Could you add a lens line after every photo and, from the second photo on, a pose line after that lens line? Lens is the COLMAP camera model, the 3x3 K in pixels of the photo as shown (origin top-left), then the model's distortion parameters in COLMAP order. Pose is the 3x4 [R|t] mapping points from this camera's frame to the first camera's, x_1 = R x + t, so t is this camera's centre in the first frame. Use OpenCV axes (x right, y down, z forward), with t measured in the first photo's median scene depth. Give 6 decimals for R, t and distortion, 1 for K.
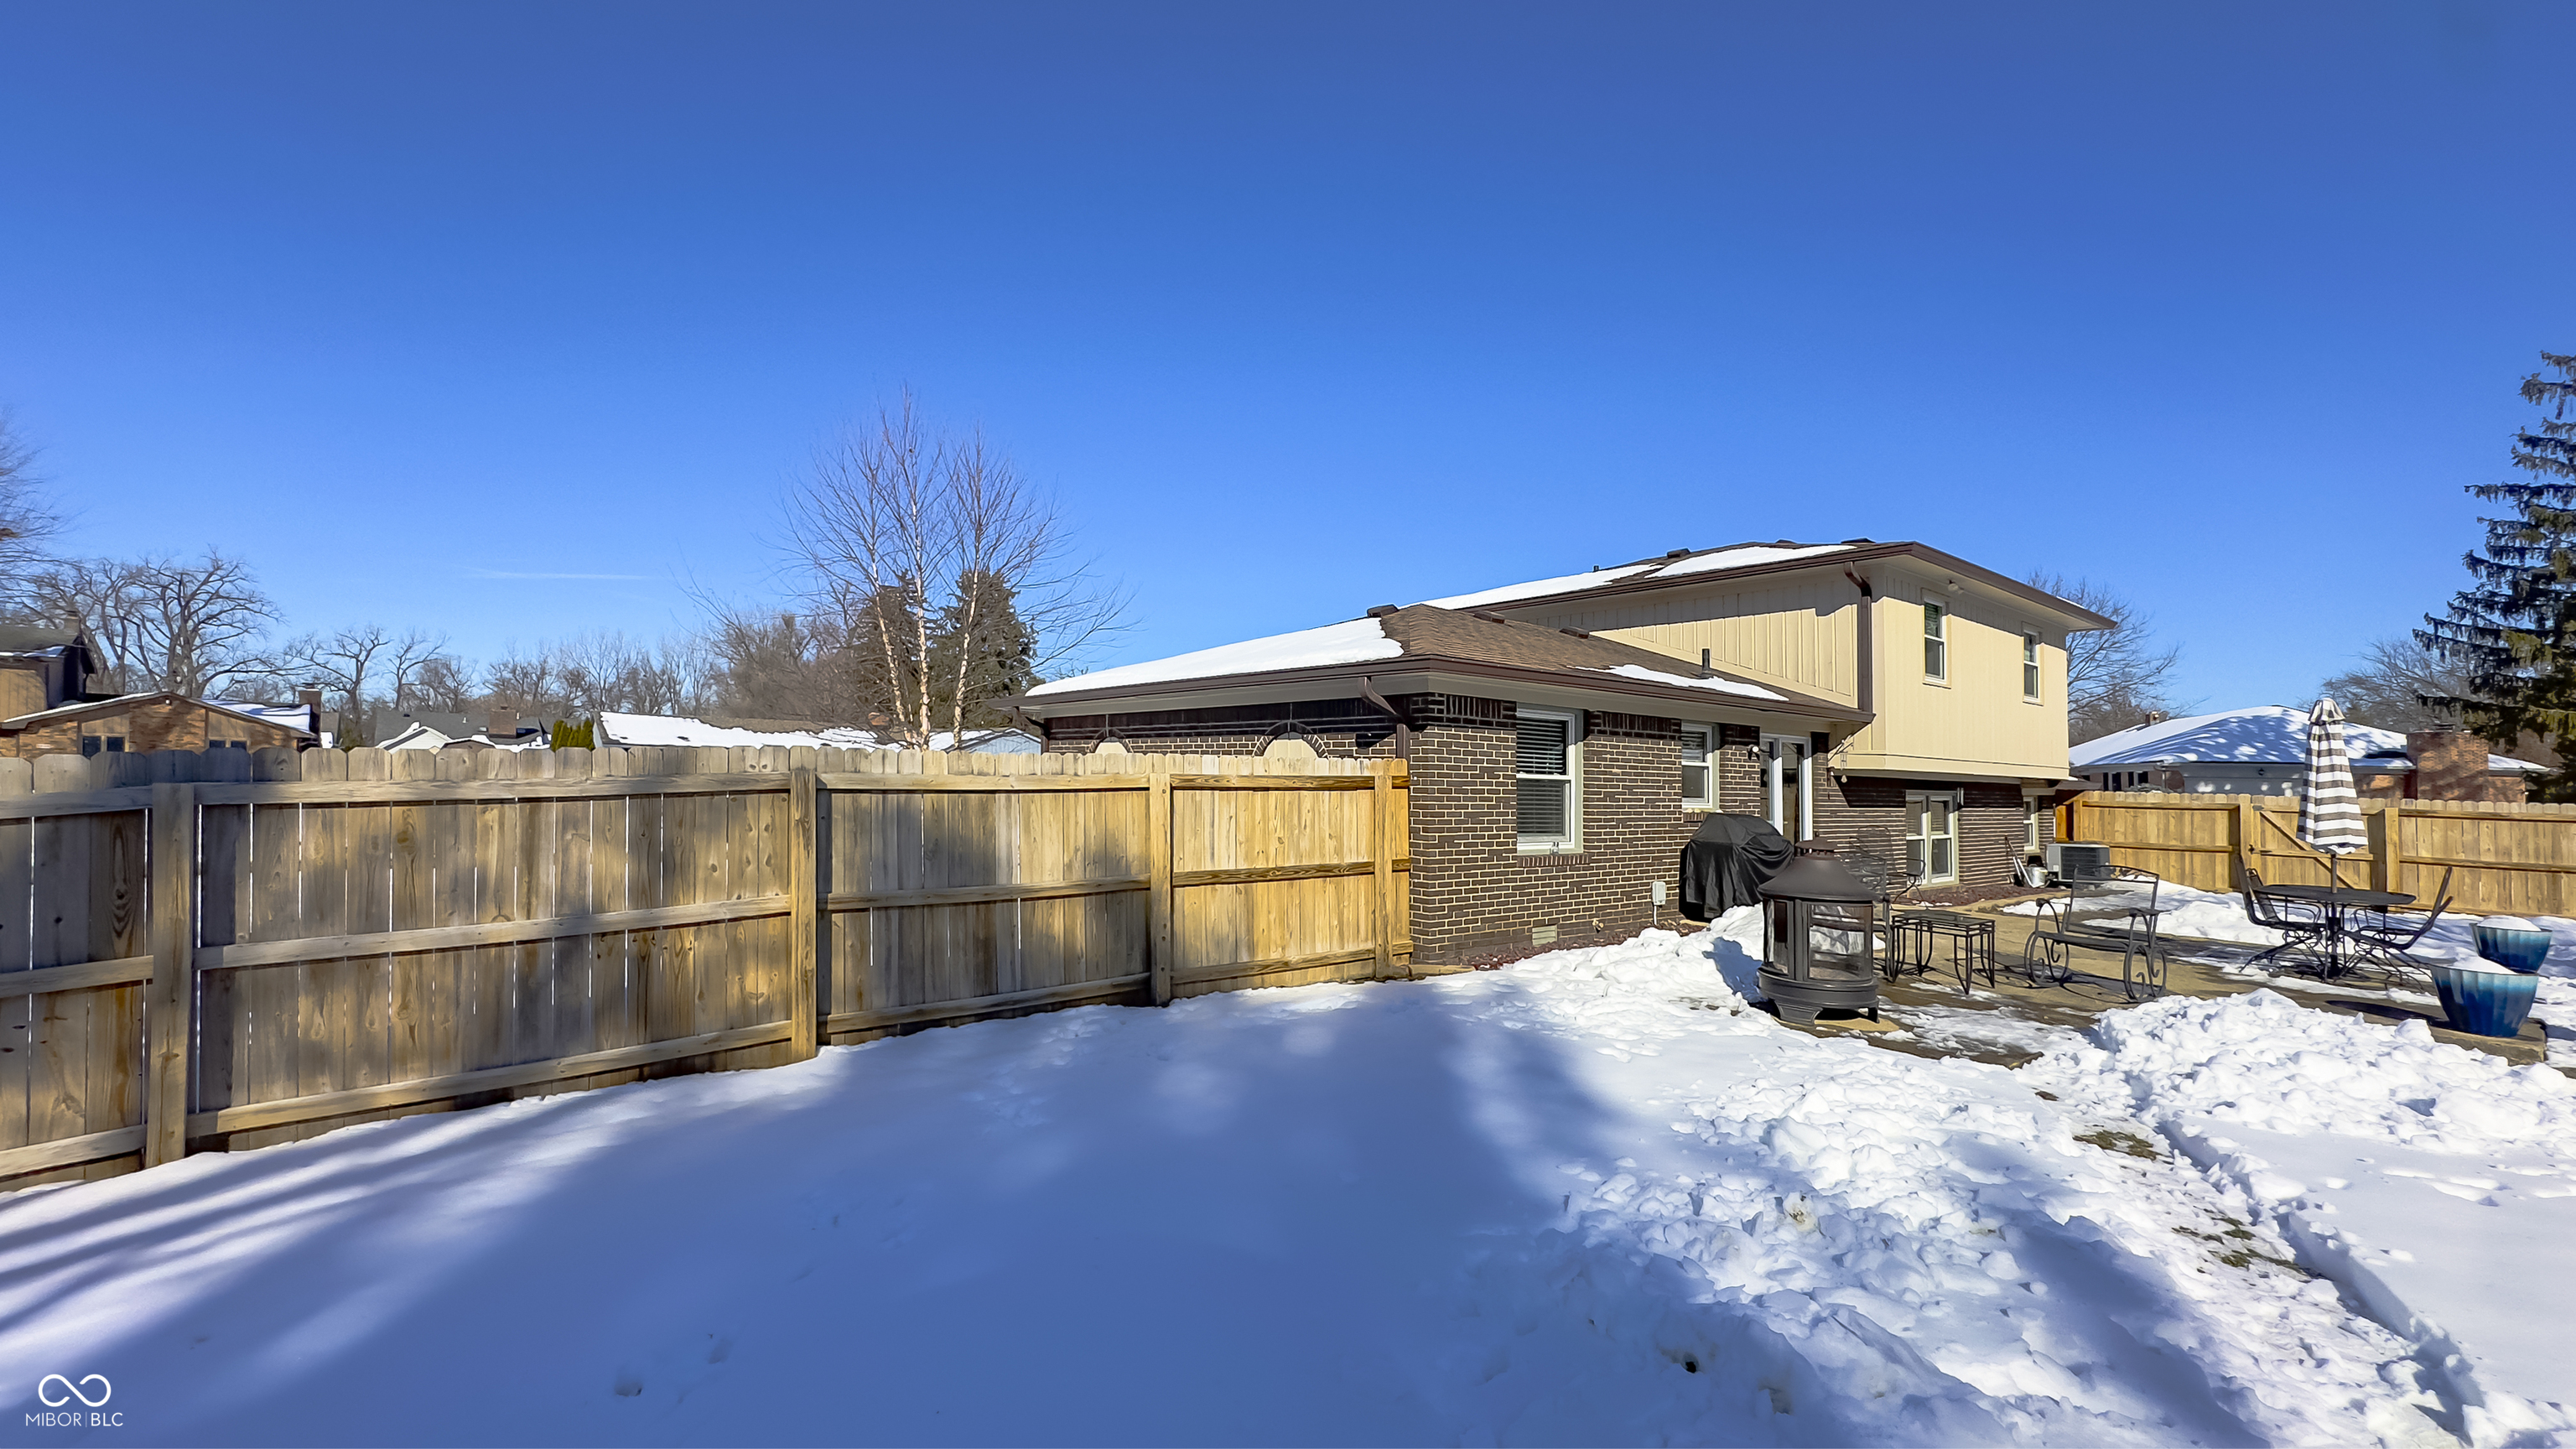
lens RADIAL K [[1077.9, 0, 1285.6], [0, 1077.9, 679.5], [0, 0, 1]] dist [-0.000420, -0.000099]
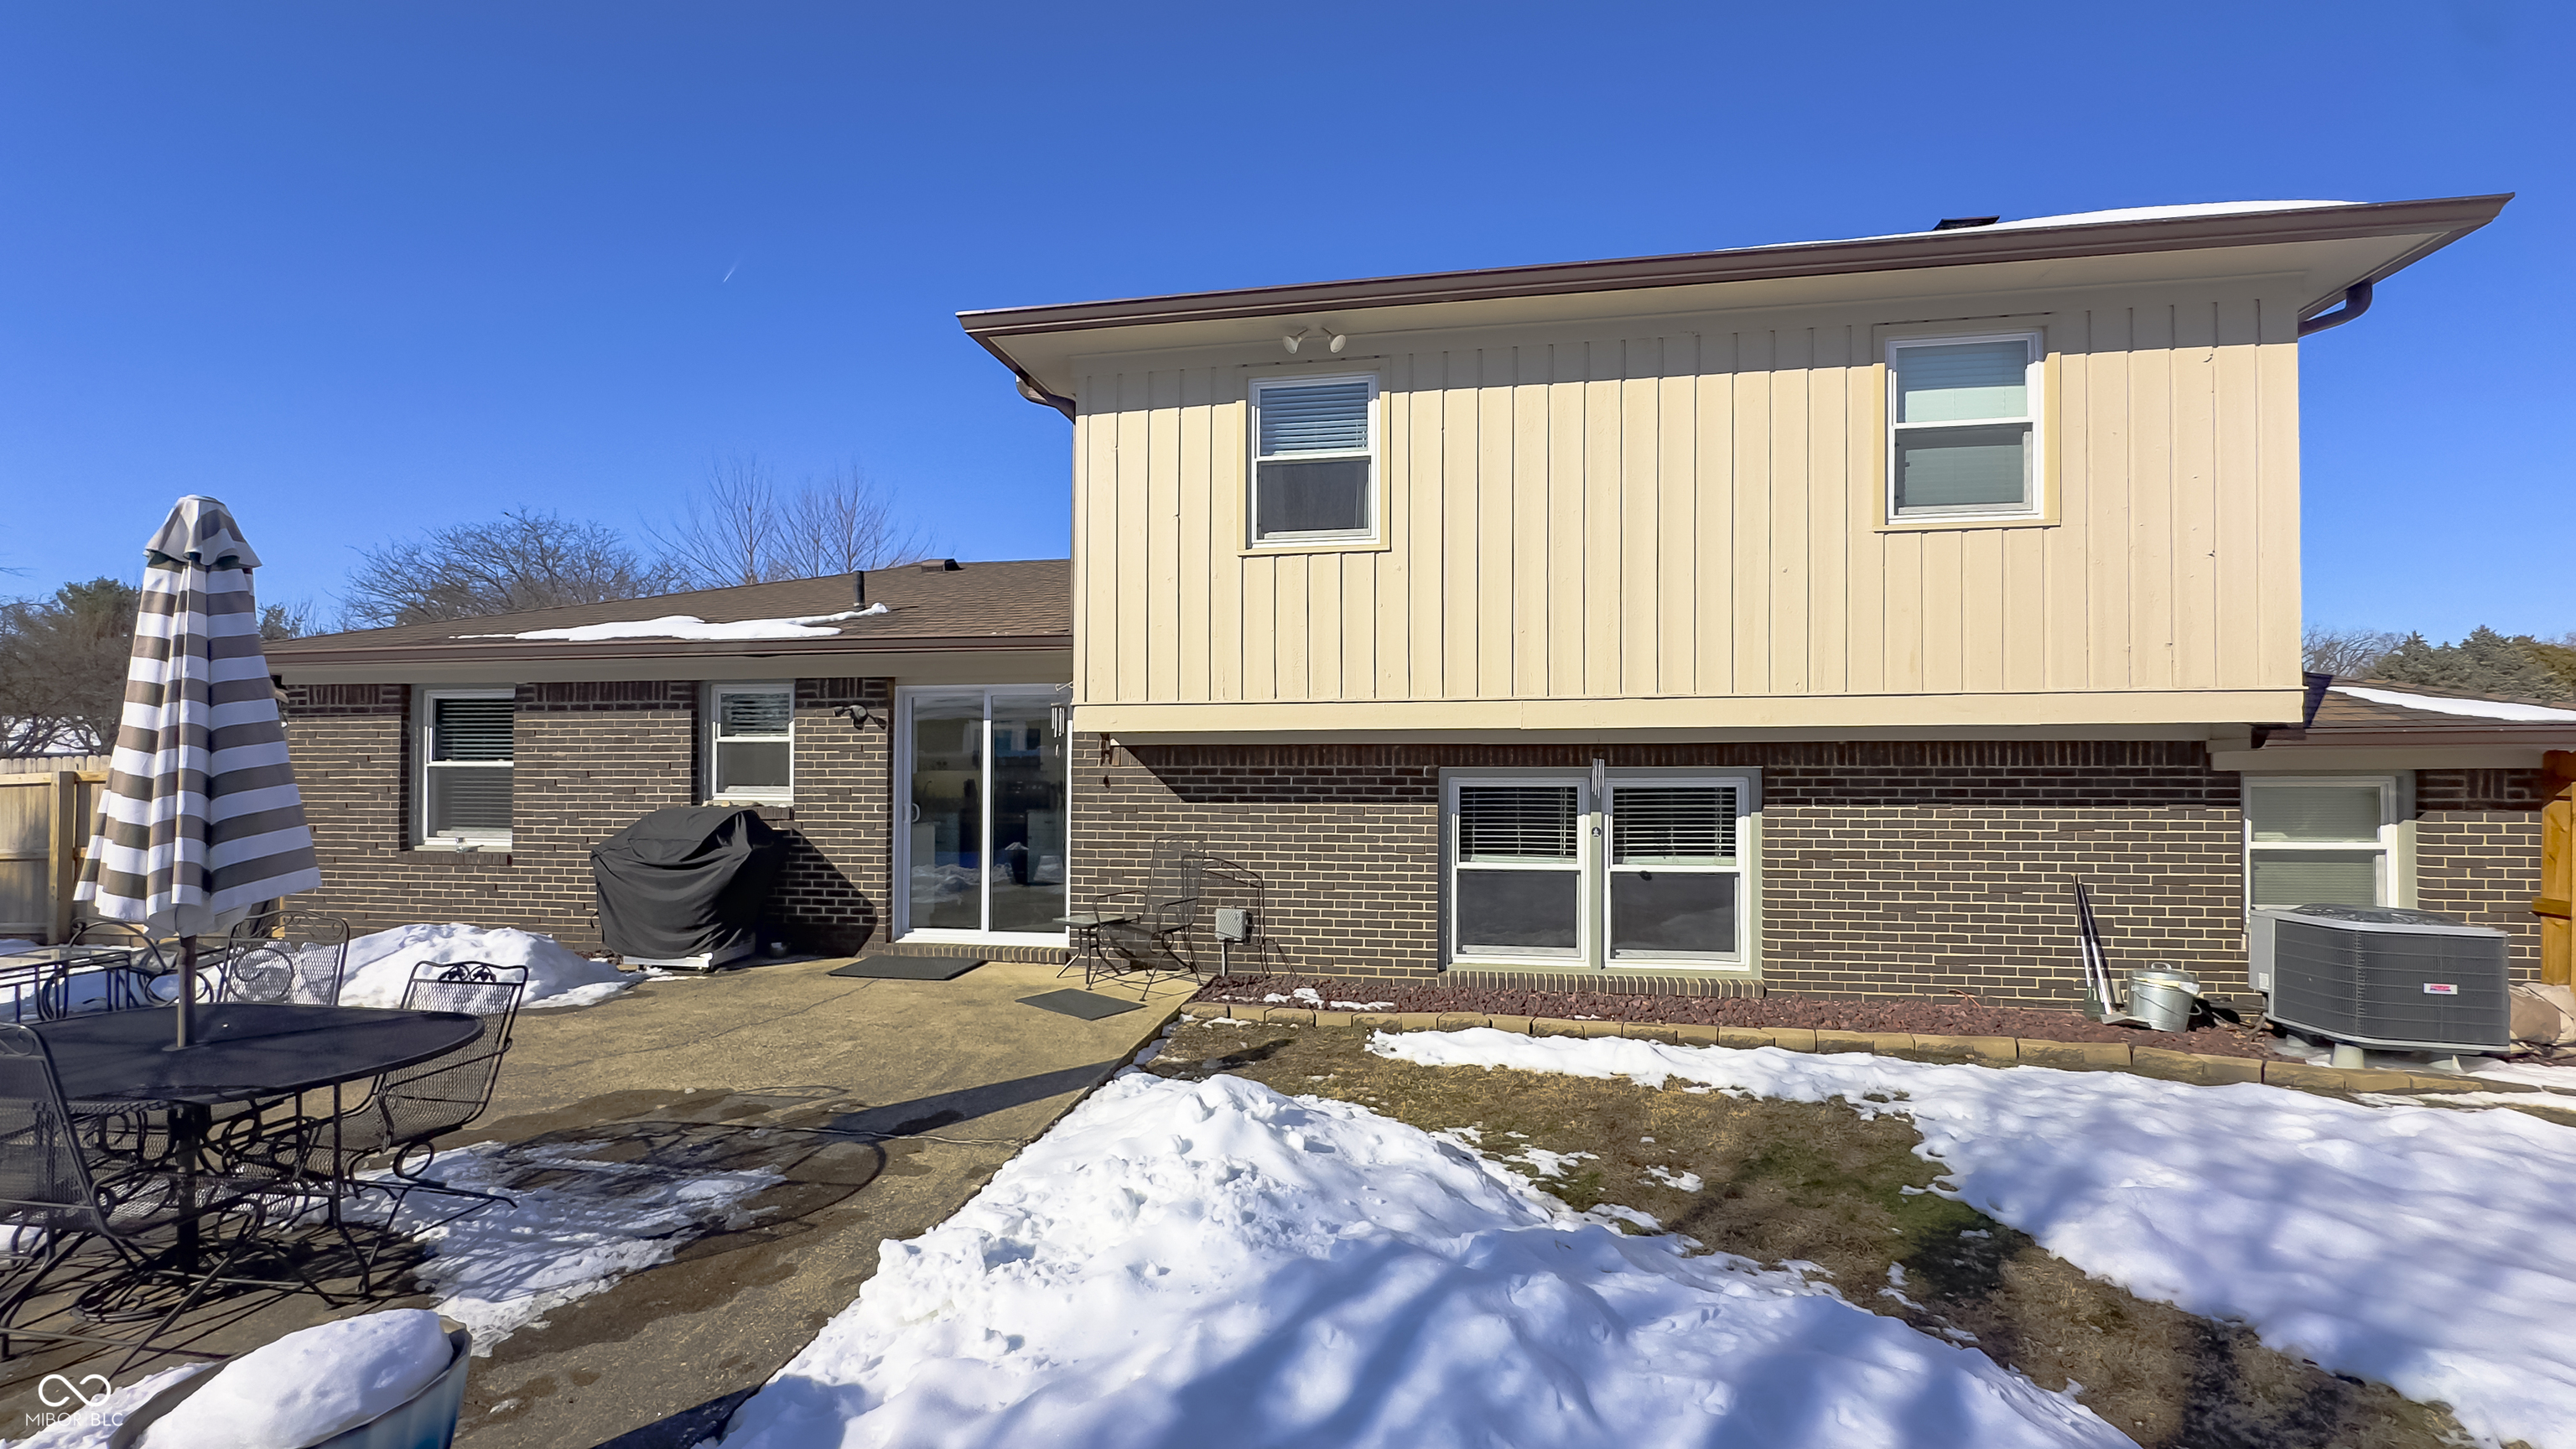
lens RADIAL K [[1026.3, 0, 1296.7], [0, 1026.3, 746.4], [0, 0, 1]] dist [-0.001469, 0.000002]
pose [[0.656508, -0.030756, -0.753692, 2.613029], [0.086436, 0.995654, 0.034661, 0.208781], [0.749350, -0.087901, 0.656314, 1.898012]]
